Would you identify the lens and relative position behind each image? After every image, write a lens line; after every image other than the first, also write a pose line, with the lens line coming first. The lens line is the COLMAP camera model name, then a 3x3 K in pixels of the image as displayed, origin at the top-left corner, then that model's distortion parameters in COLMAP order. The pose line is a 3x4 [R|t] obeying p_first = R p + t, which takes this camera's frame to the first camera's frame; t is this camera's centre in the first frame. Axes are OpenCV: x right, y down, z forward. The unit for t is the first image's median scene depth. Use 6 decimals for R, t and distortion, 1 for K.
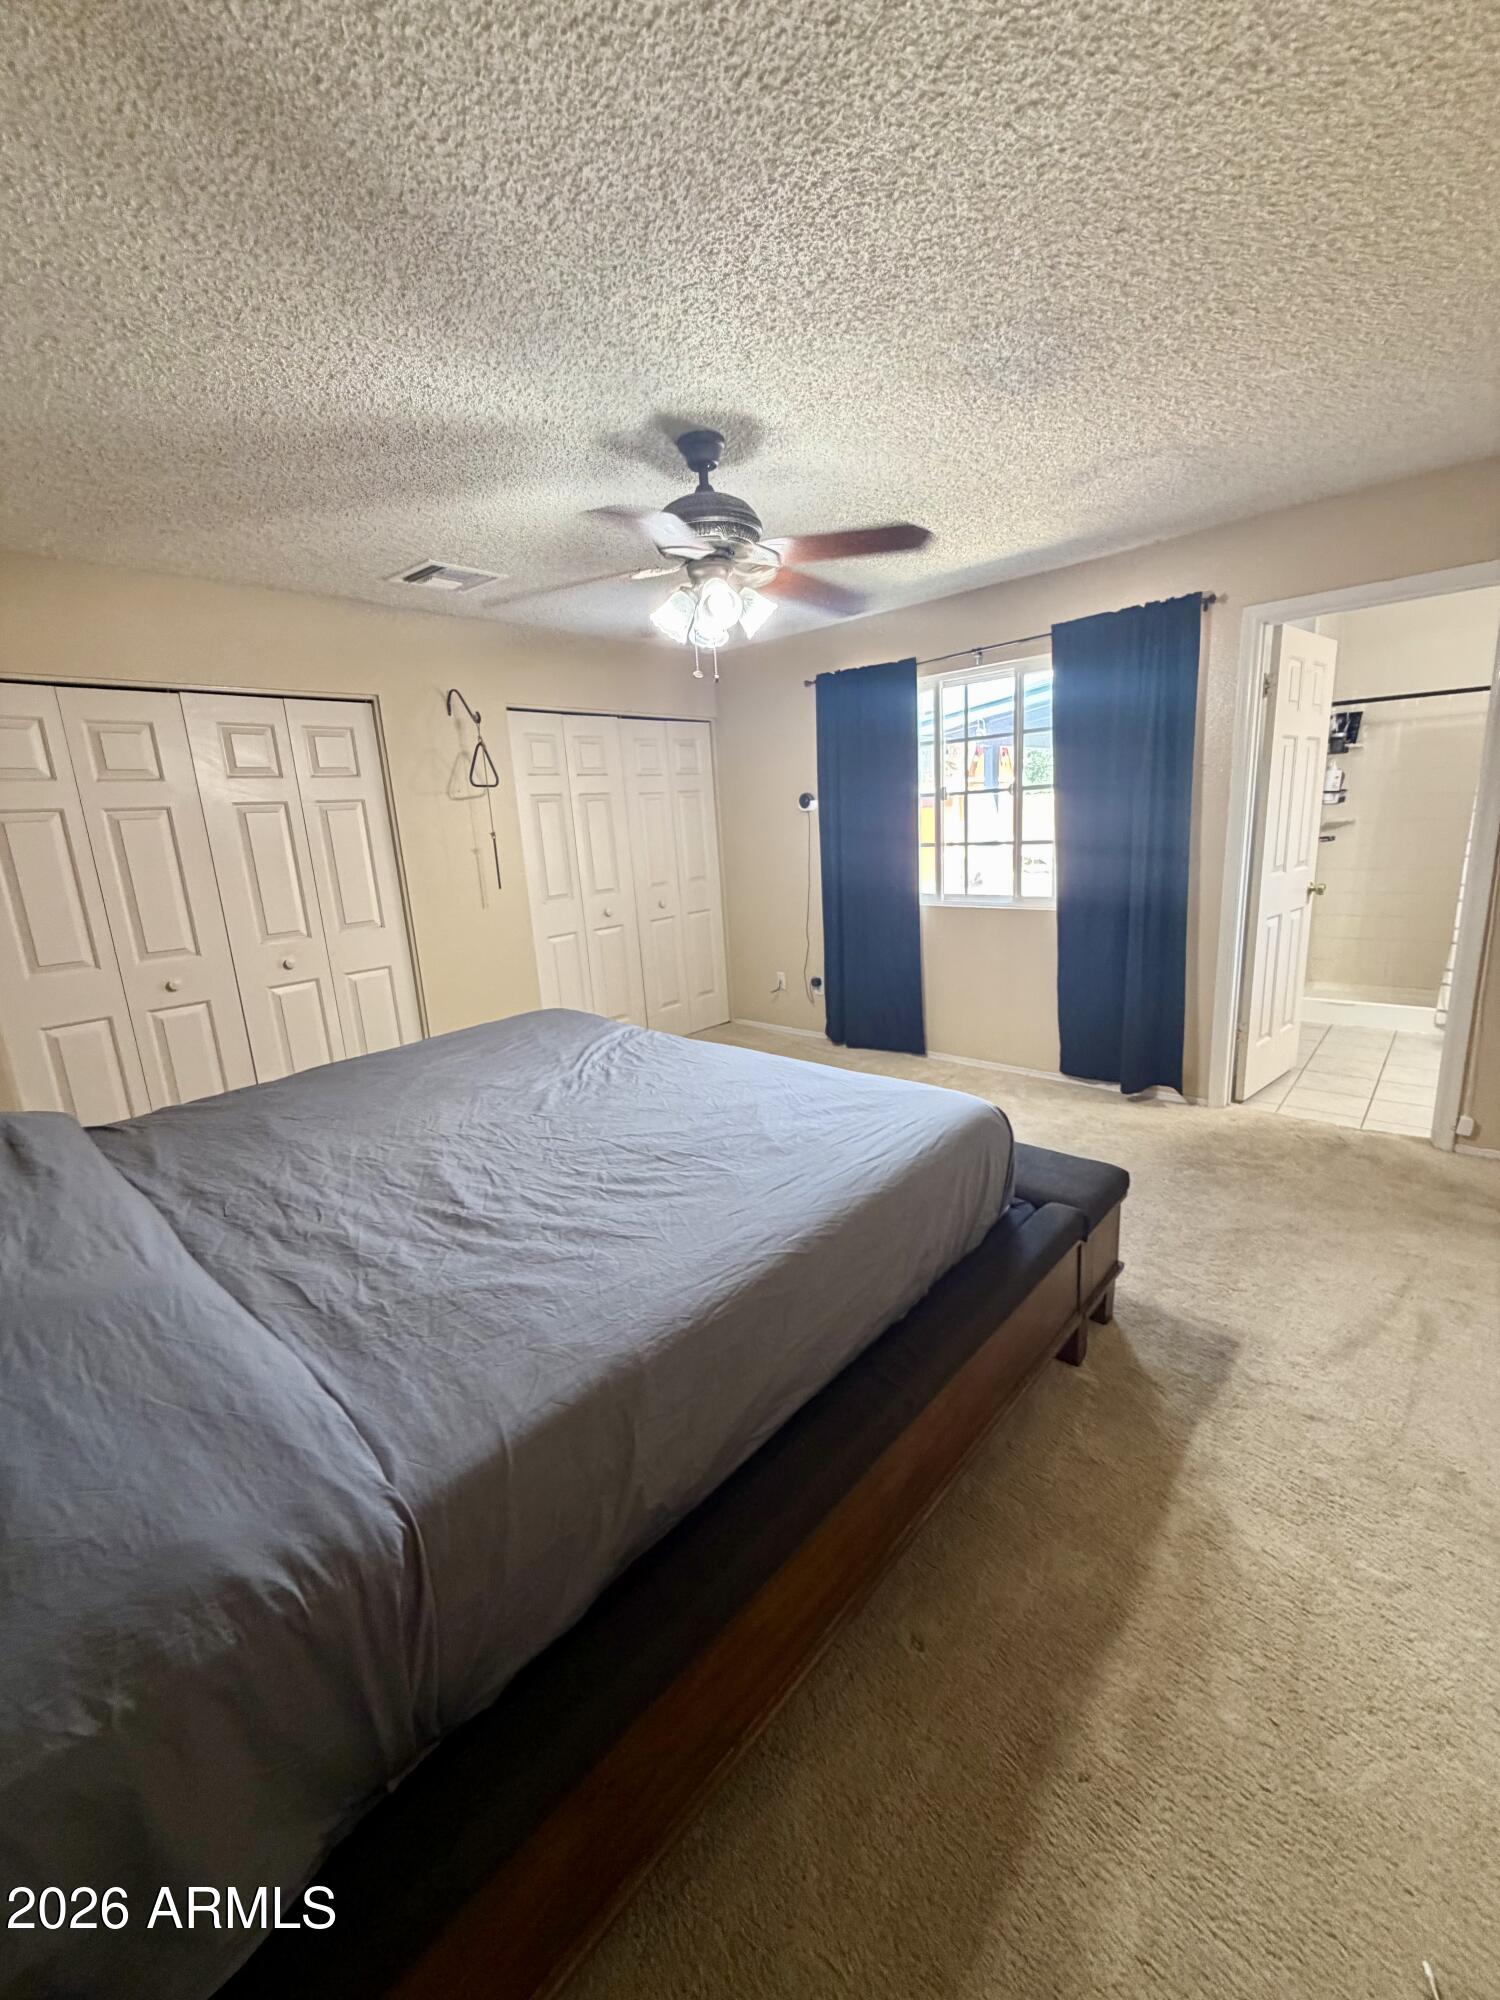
lens RADIAL K [[799.3, 0, 749.0], [0, 799.3, 996.7], [0, 0, 1]] dist [-0.000547, 0.000269]
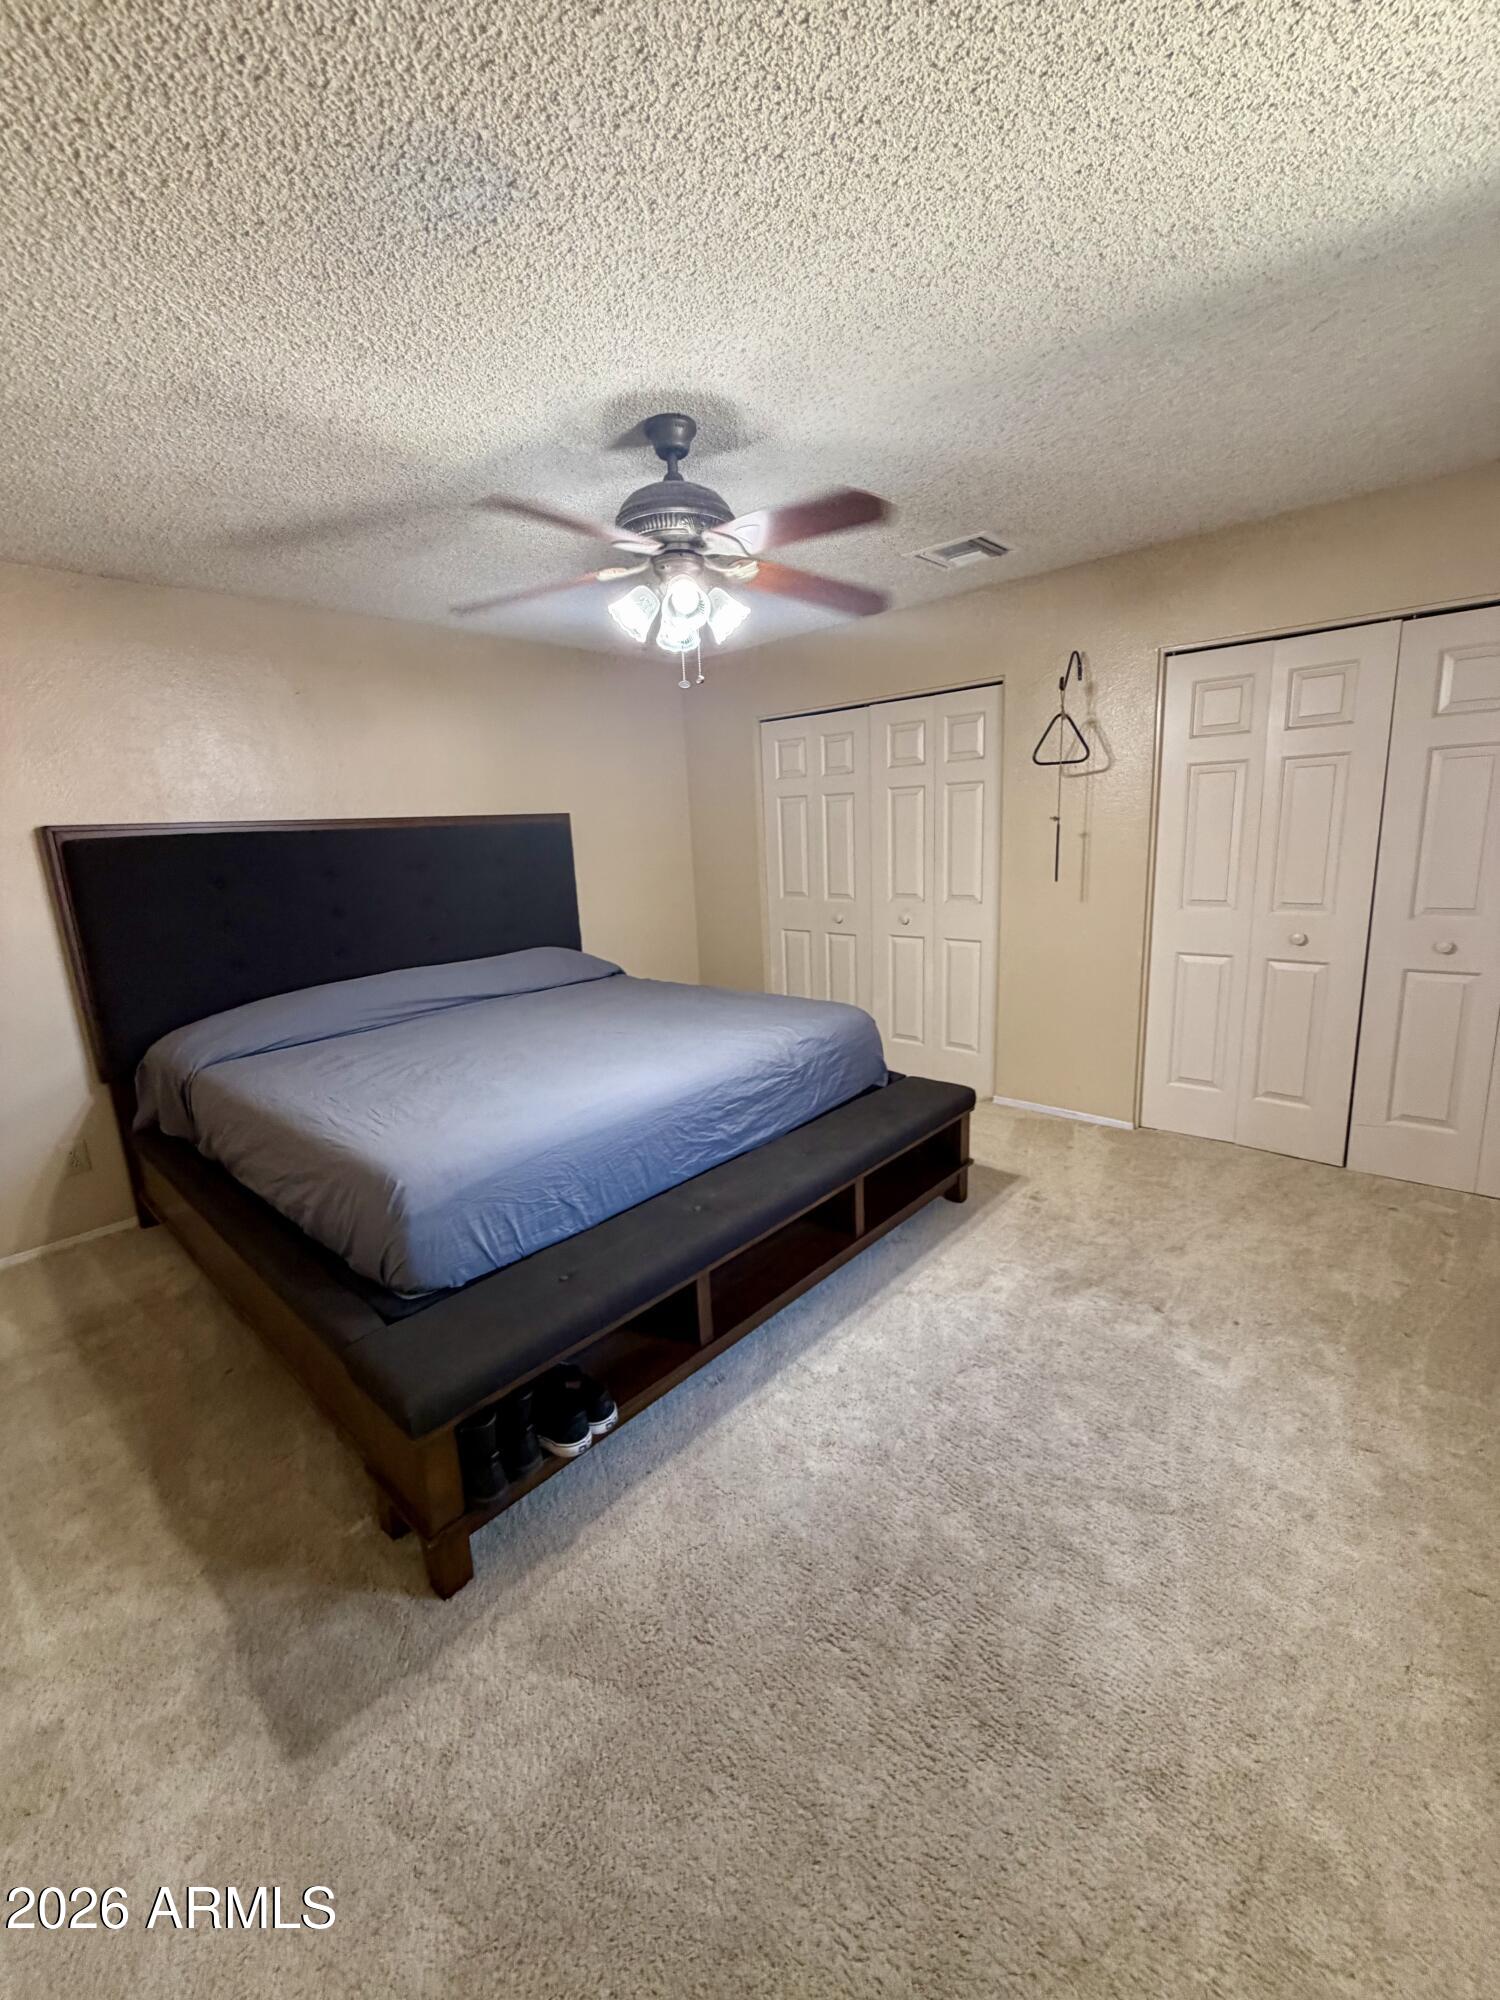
lens RADIAL K [[799.3, 0, 749.5], [0, 799.3, 997.0], [0, 0, 1]] dist [-0.000547, 0.000269]
pose [[0.004743, 0.267319, -0.963596, 0.631621], [-0.172828, 0.949326, 0.262510, -0.211071], [0.984941, 0.165291, 0.050703, 0.732136]]
